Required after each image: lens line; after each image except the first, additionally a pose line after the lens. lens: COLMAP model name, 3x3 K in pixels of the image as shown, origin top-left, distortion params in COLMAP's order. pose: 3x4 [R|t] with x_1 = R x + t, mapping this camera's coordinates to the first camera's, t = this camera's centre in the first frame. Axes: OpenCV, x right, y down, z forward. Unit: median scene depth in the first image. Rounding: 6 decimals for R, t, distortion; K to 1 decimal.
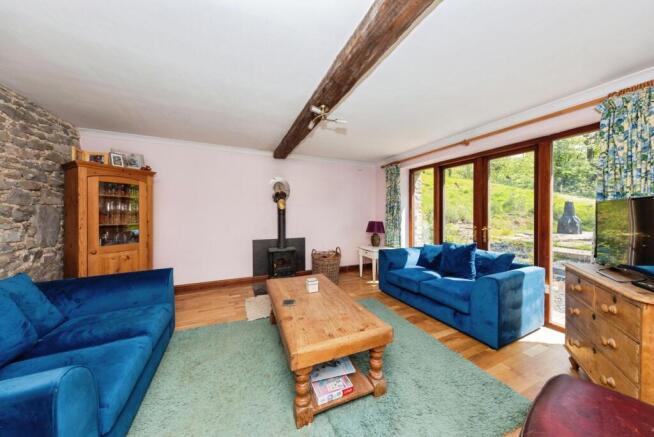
lens RADIAL K [[200.5, 0, 327.7], [0, 200.5, 216.5], [0, 0, 1]] dist [0.000179, 0.000007]
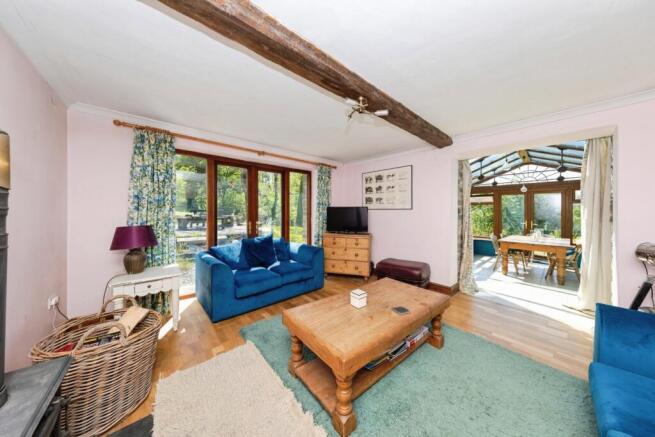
lens RADIAL K [[200.8, 0, 328.3], [0, 200.8, 212.8], [0, 0, 1]] dist [0.000179, 0.000007]
pose [[-0.278099, -0.012743, 0.960468, -0.612668], [0.005478, 0.999875, 0.014852, -0.024628], [-0.960537, 0.009392, -0.277995, 0.978190]]
